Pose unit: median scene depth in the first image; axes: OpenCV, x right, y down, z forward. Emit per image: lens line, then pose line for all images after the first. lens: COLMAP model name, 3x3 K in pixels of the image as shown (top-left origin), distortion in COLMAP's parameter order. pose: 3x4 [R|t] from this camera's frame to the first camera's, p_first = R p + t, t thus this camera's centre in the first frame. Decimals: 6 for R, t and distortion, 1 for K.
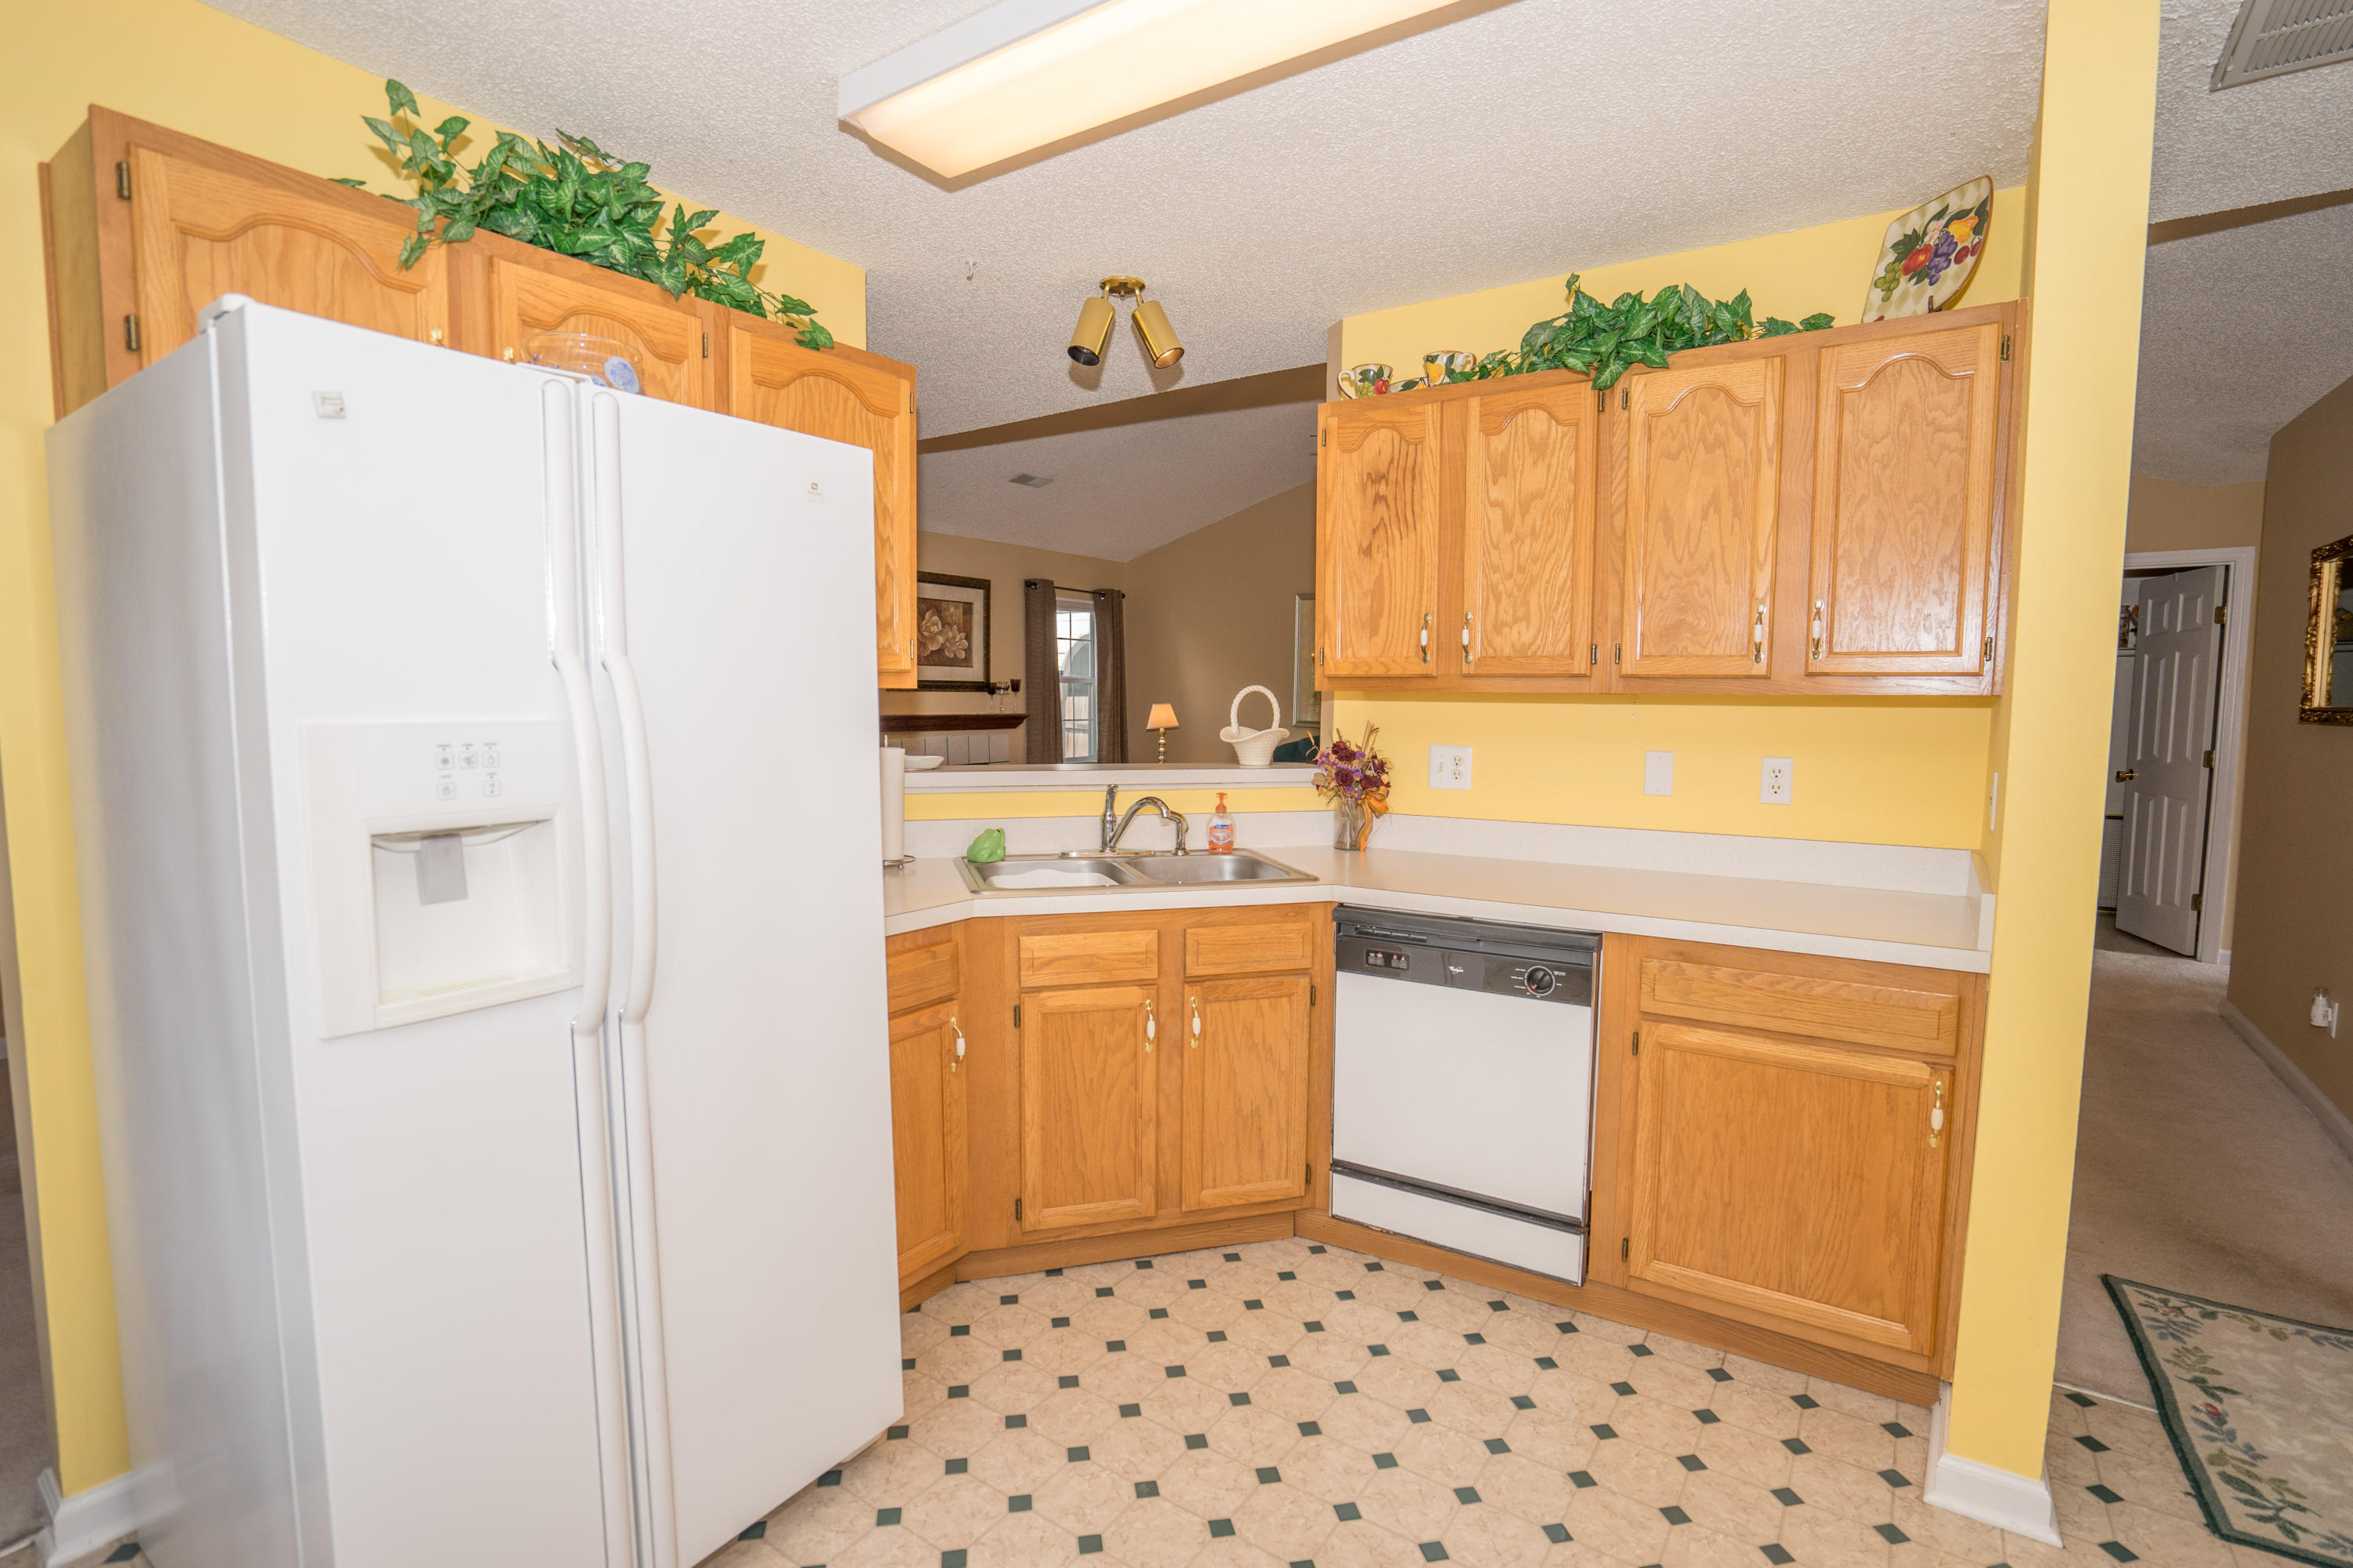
lens RADIAL K [[1107.5, 0, 1164.3], [0, 1107.5, 791.5], [0, 0, 1]] dist [-0.064120, 0.021881]
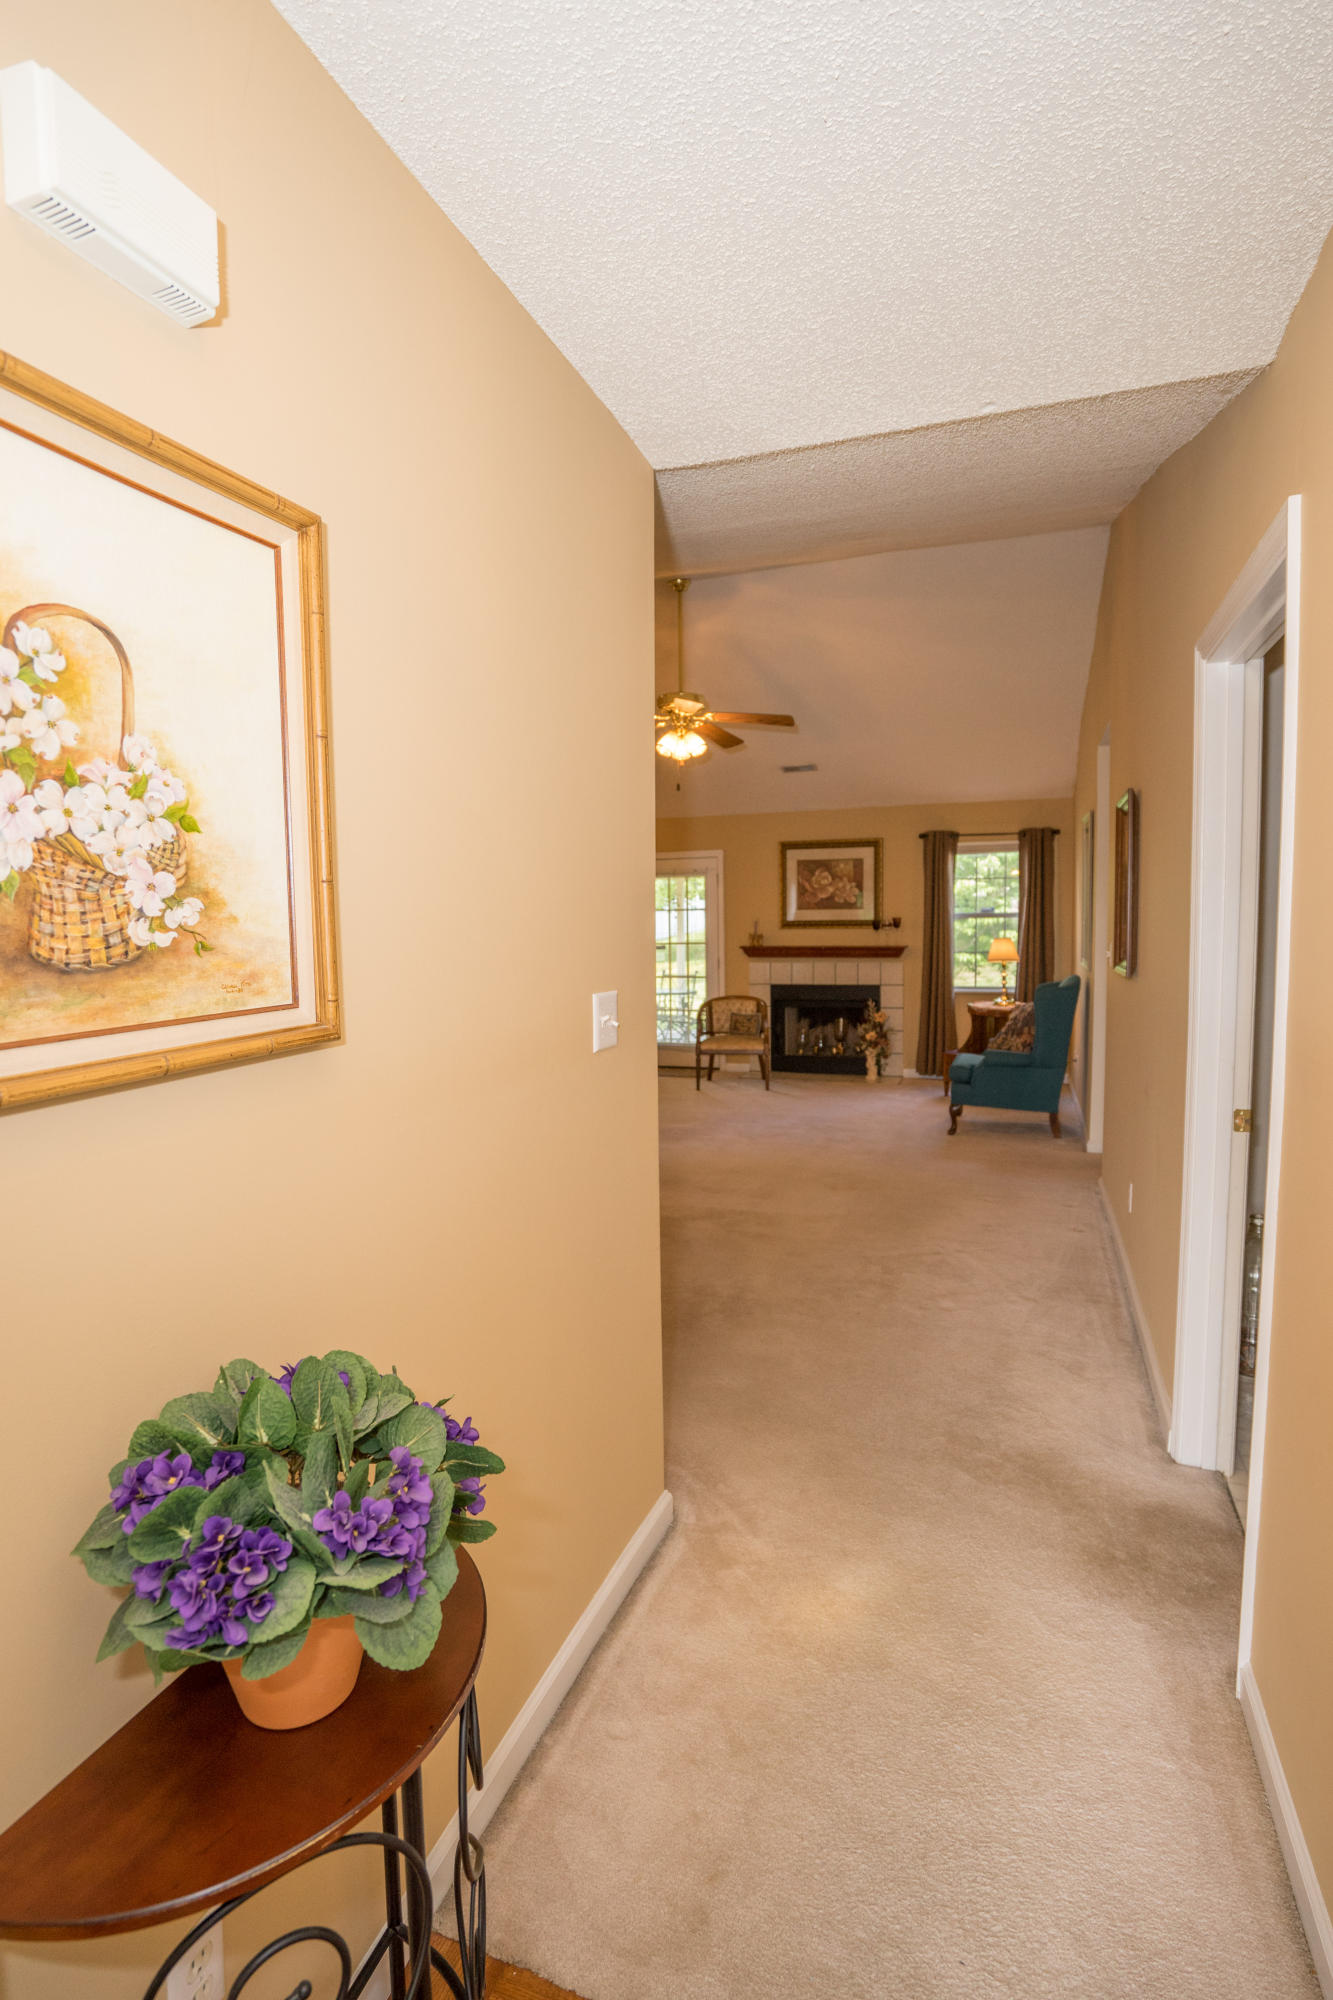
lens RADIAL K [[941.3, 0, 705.4], [0, 941.3, 1001.6], [0, 0, 1]] dist [-0.064120, 0.021881]
pose [[0.275631, 0.078705, -0.958036, 0.815842], [-0.064492, 0.995911, 0.063262, -0.062314], [0.959098, 0.044349, 0.279580, 0.523289]]
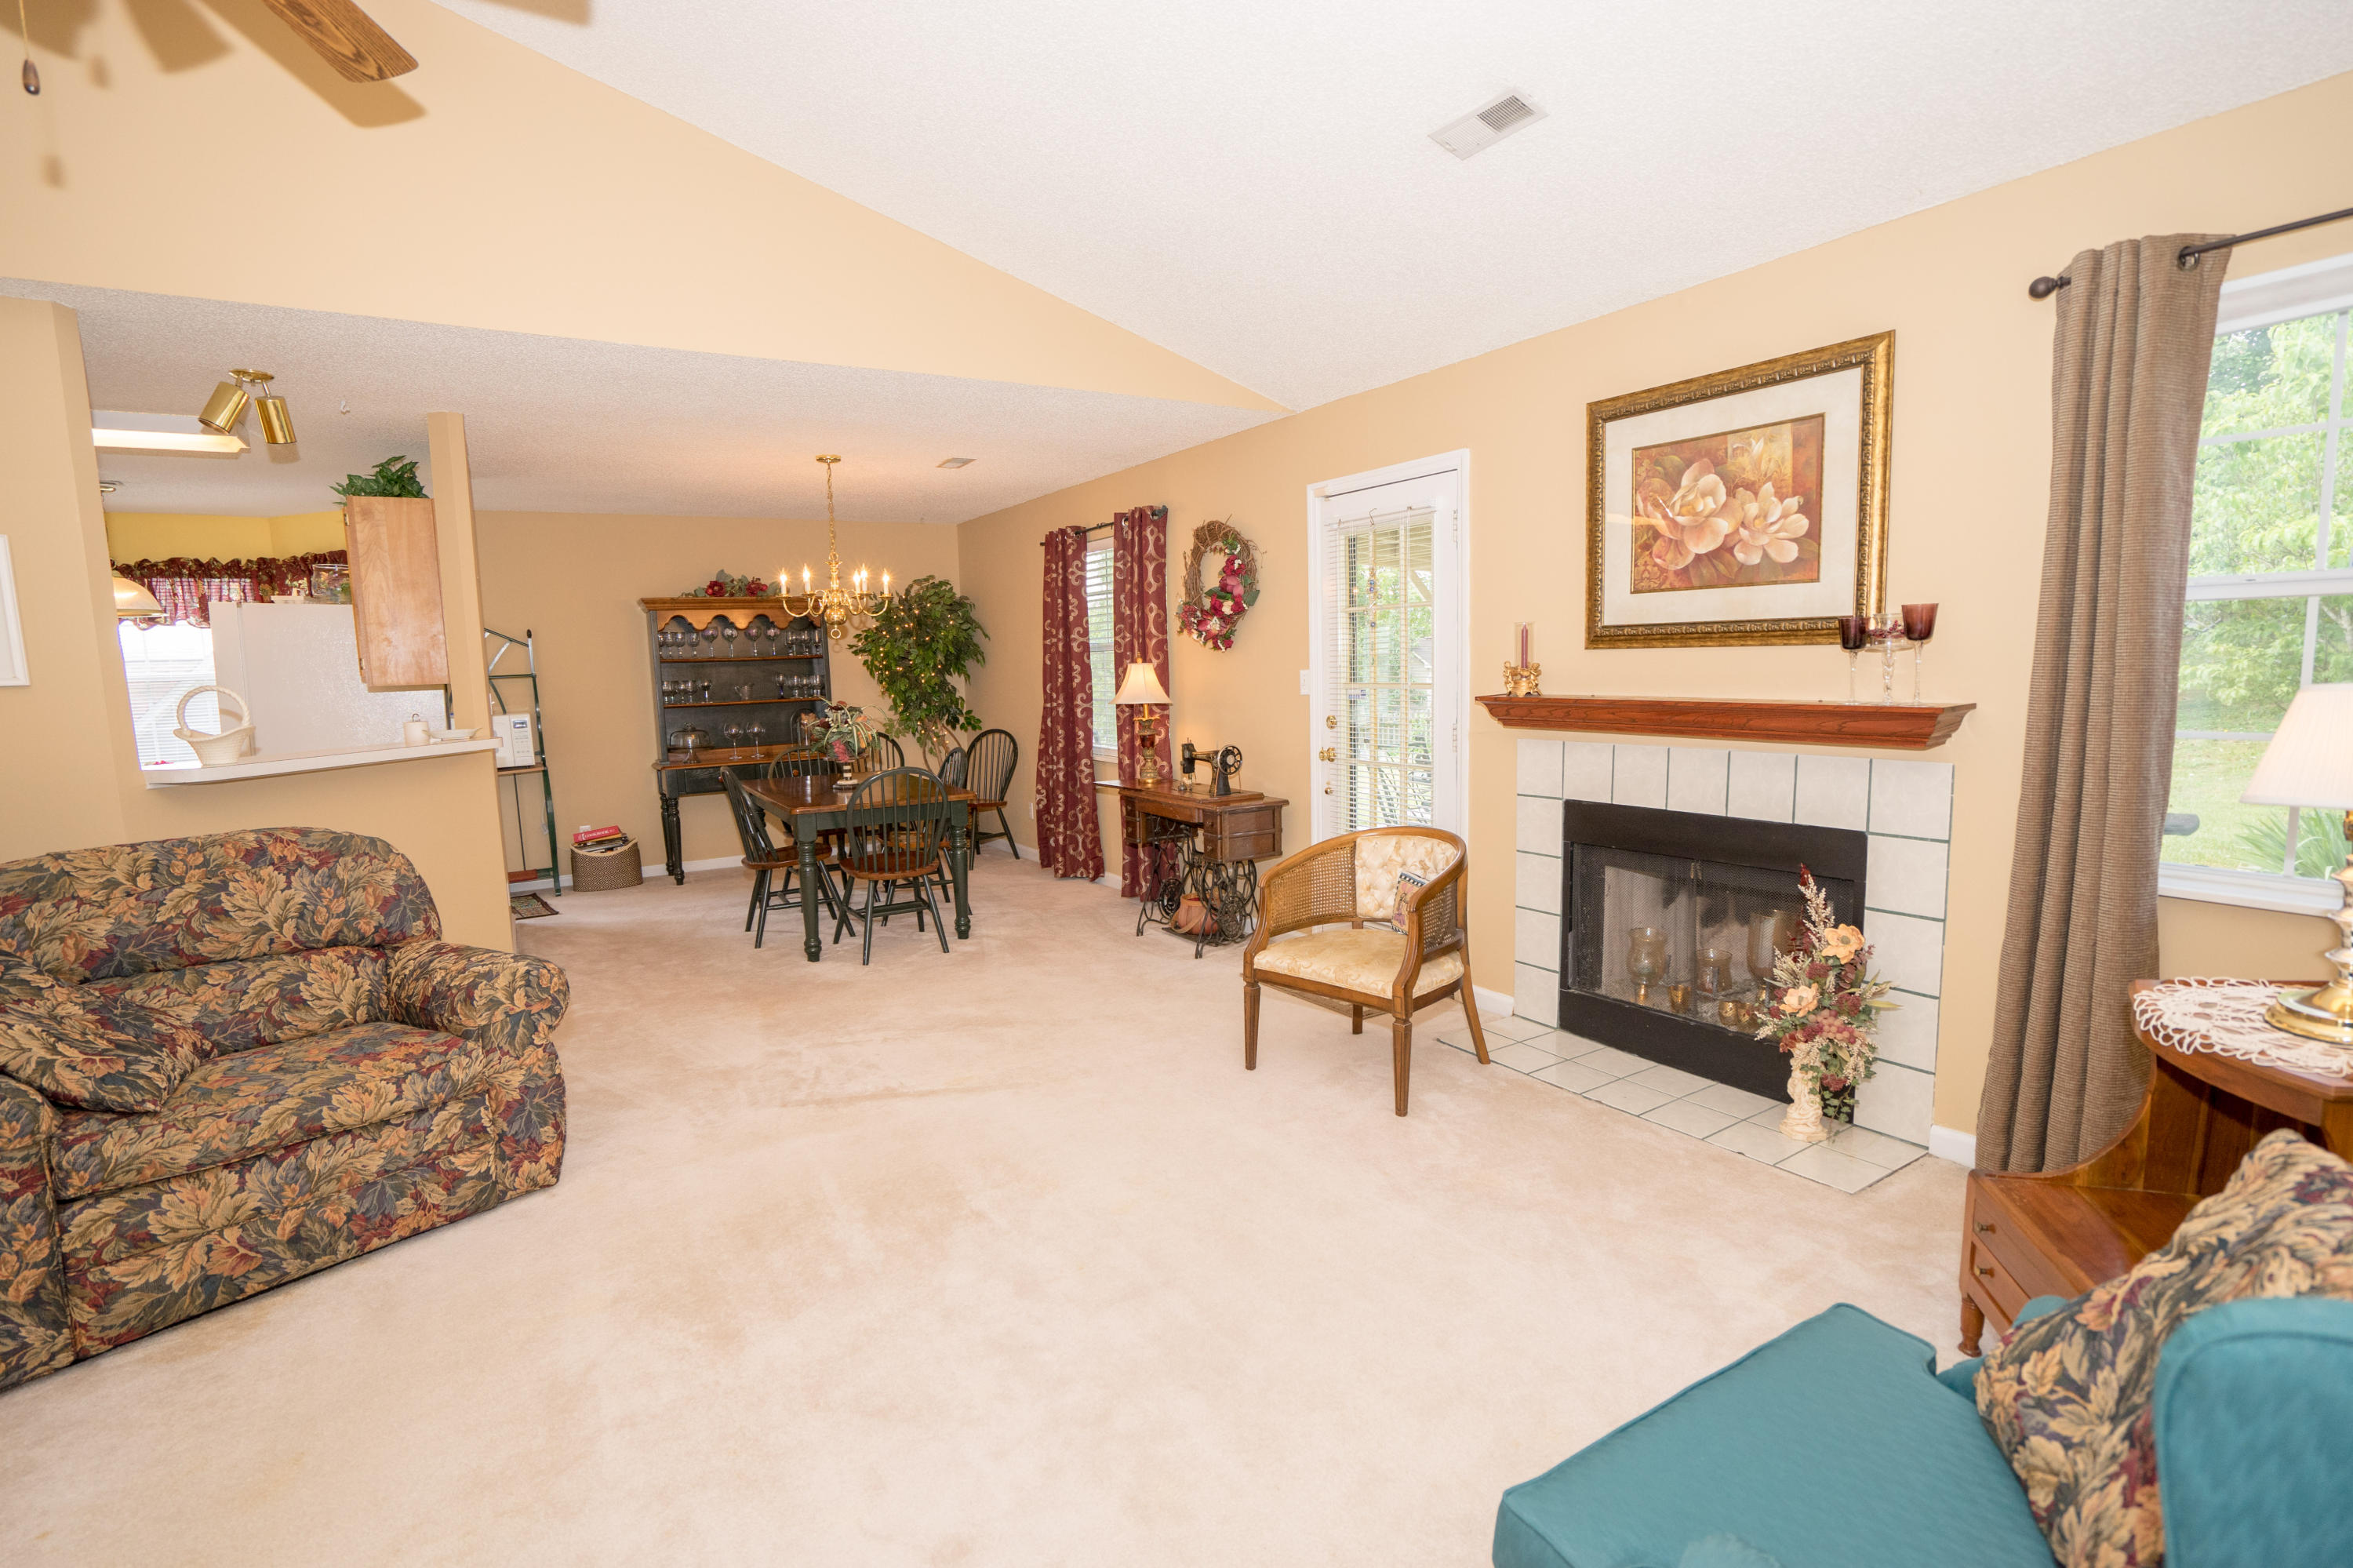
lens RADIAL K [[1107.5, 0, 1164.3], [0, 1107.5, 791.5], [0, 0, 1]] dist [-0.064120, 0.021881]
pose [[-0.407918, 0.119614, -0.905149, 0.273397], [-0.045875, 0.987444, 0.151164, -0.085732], [0.911865, 0.103186, -0.397309, 0.940884]]
